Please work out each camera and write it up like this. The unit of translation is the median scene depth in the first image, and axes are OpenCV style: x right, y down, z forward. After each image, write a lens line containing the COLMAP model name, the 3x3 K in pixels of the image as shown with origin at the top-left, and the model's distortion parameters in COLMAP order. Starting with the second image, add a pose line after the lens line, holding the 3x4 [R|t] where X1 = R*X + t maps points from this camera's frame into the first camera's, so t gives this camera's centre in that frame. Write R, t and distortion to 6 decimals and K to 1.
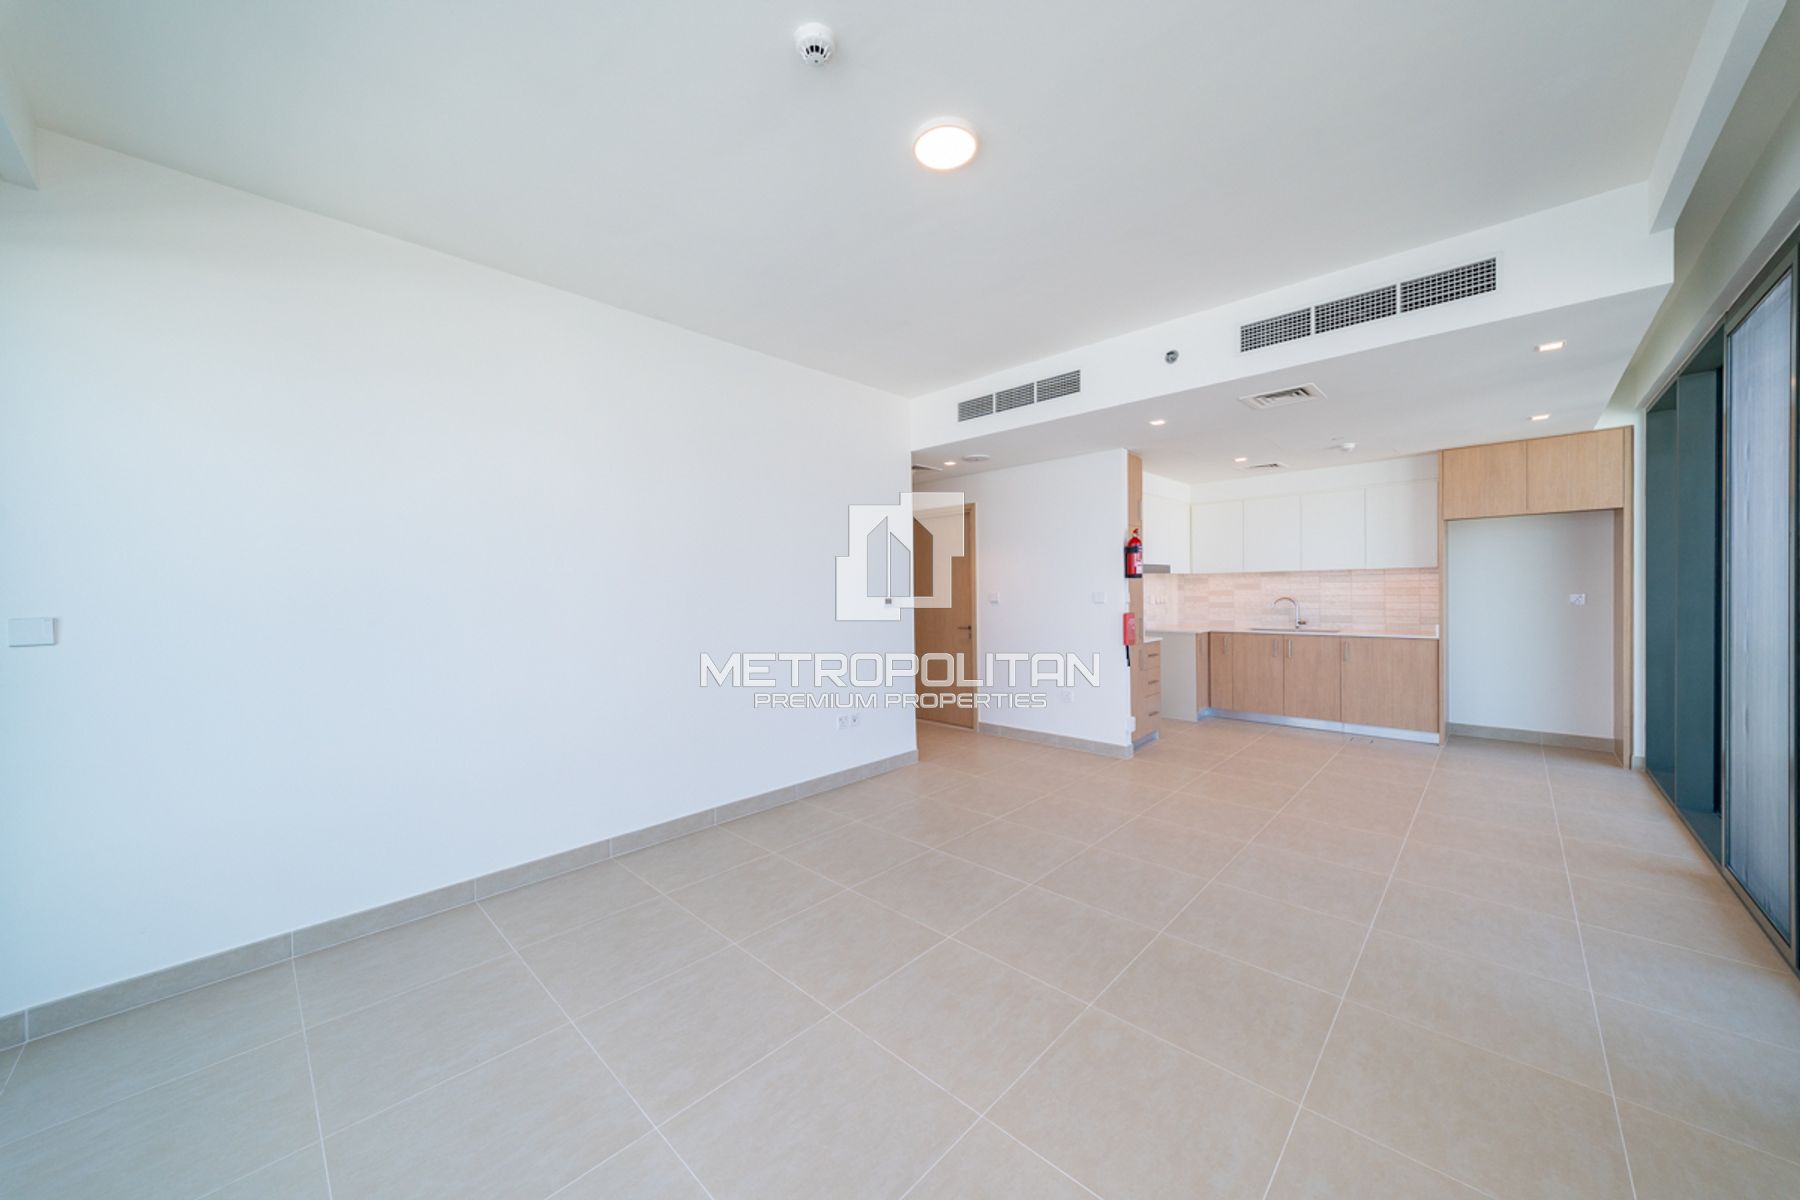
lens RADIAL K [[634.5, 0, 896.4], [0, 634.5, 602.7], [0, 0, 1]] dist [0.002494, -0.002027]
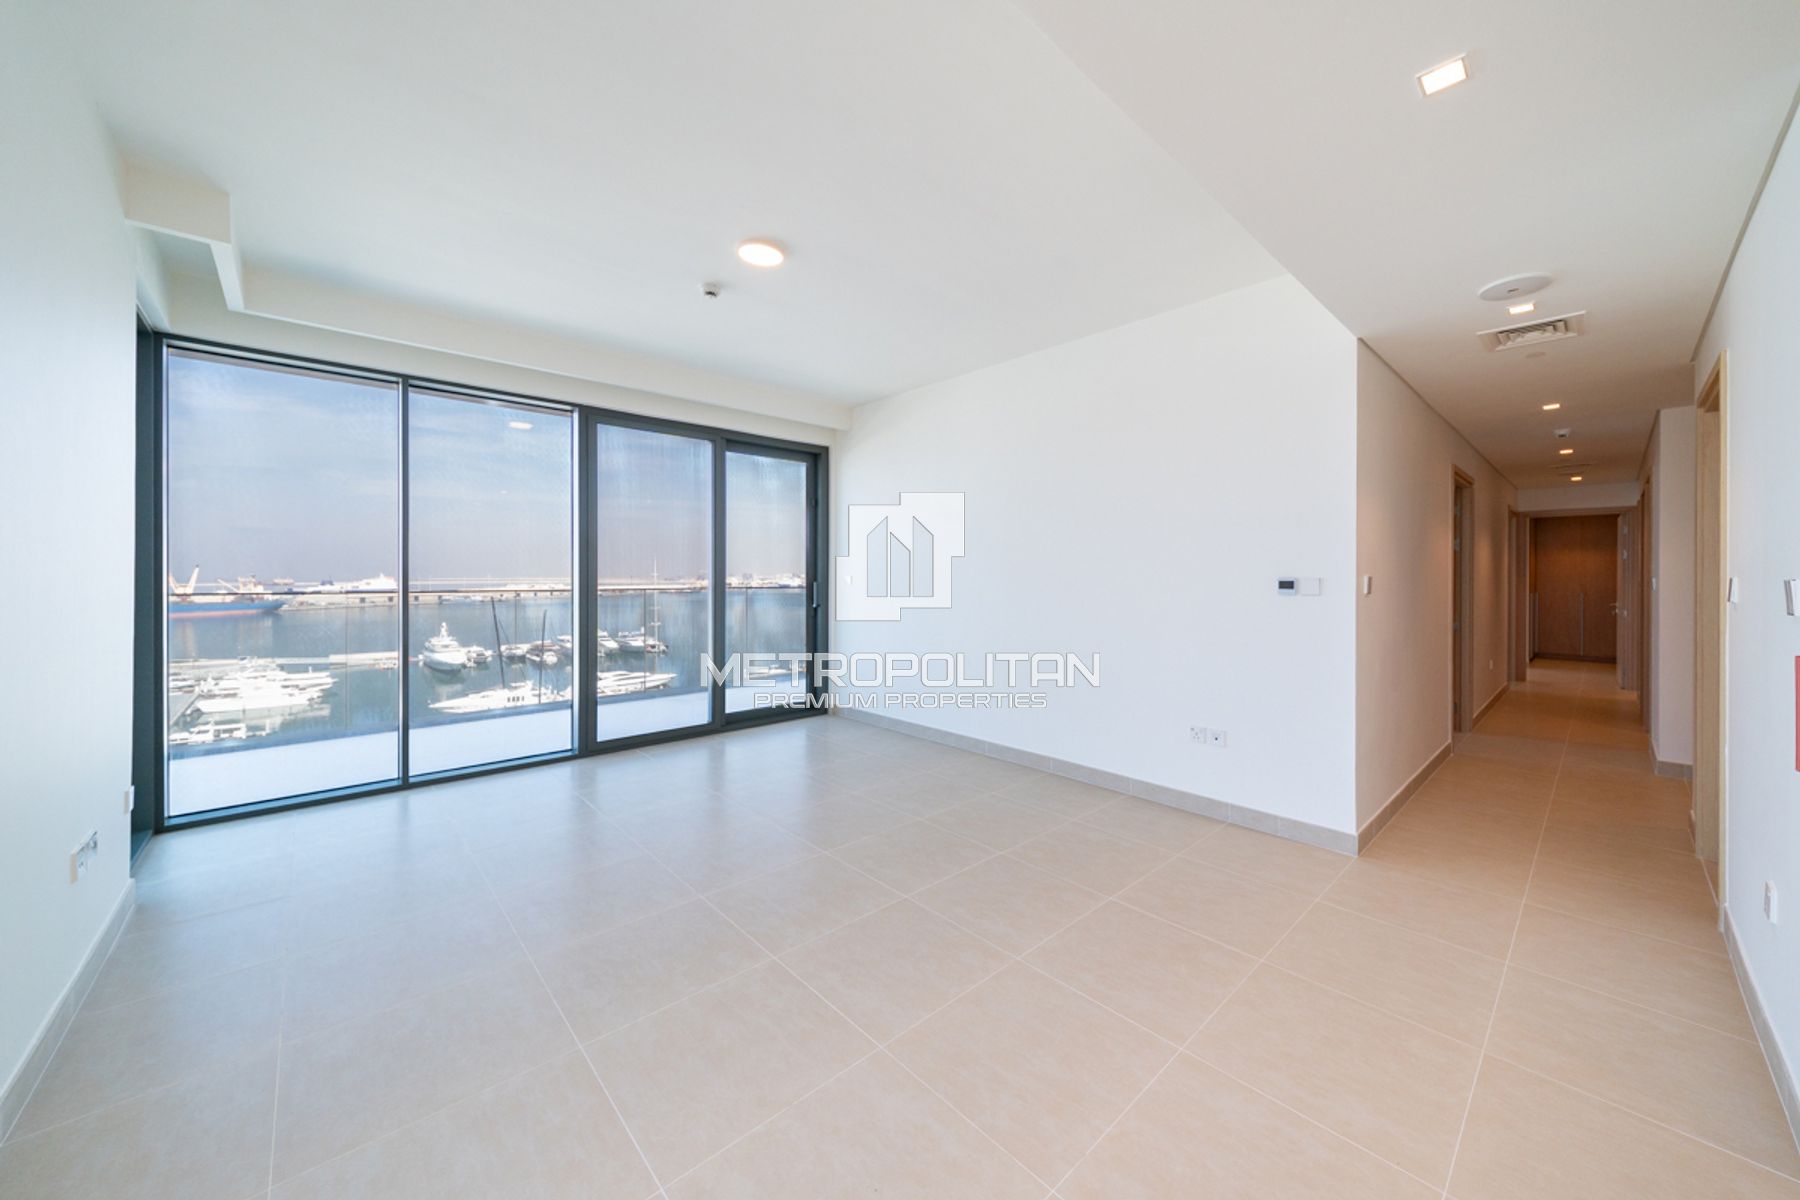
lens RADIAL K [[634.5, 0, 974.4], [0, 634.5, 576.5], [0, 0, 1]] dist [0.002494, -0.002027]
pose [[0.022640, 0.016975, -0.999600, 0.531229], [-0.022458, 0.999612, 0.016466, -0.011679], [0.999491, 0.022076, 0.023012, 0.524499]]
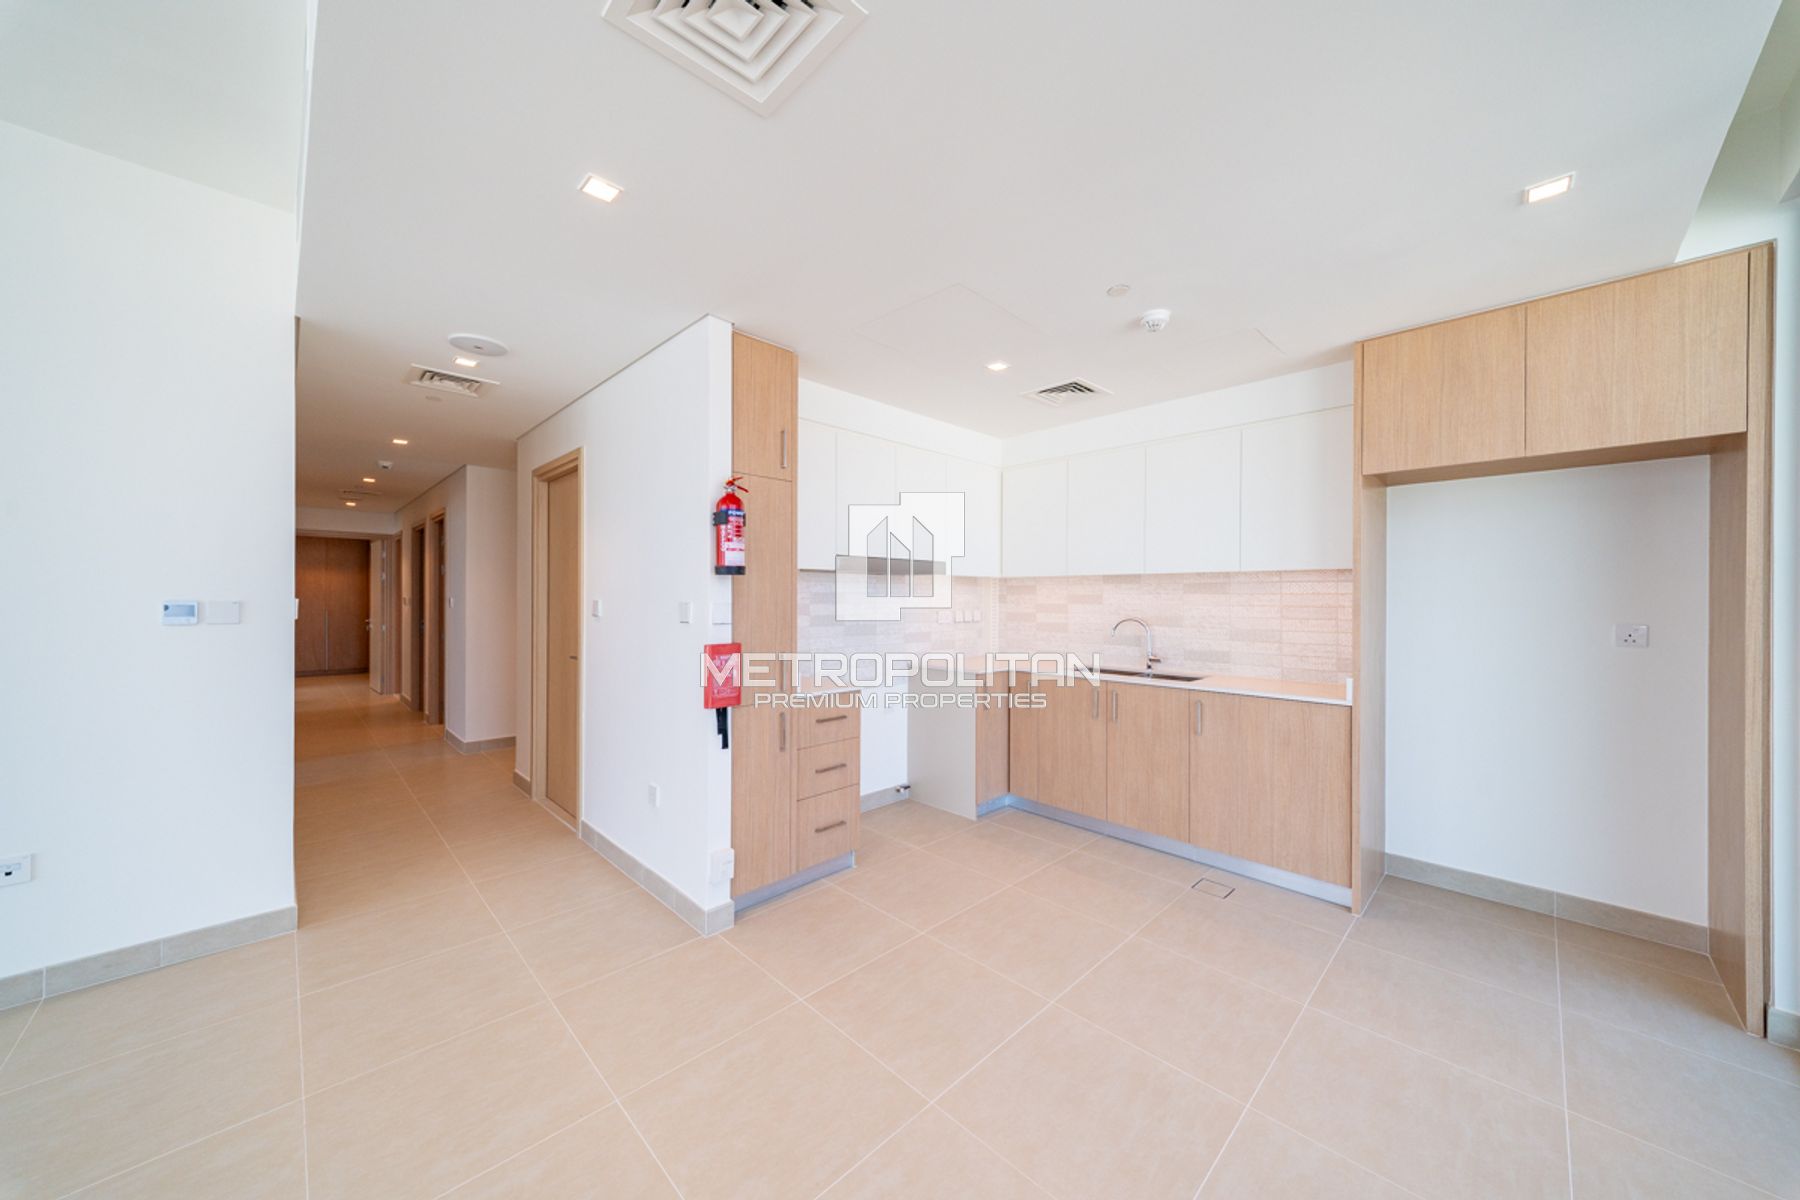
lens RADIAL K [[634.5, 0, 882.9], [0, 634.5, 599.4], [0, 0, 1]] dist [0.002494, -0.002027]
pose [[0.999409, 0.020962, -0.027256, 0.447813], [-0.021455, 0.999609, -0.017919, -0.011469], [0.026870, 0.018494, 0.999468, 0.436017]]
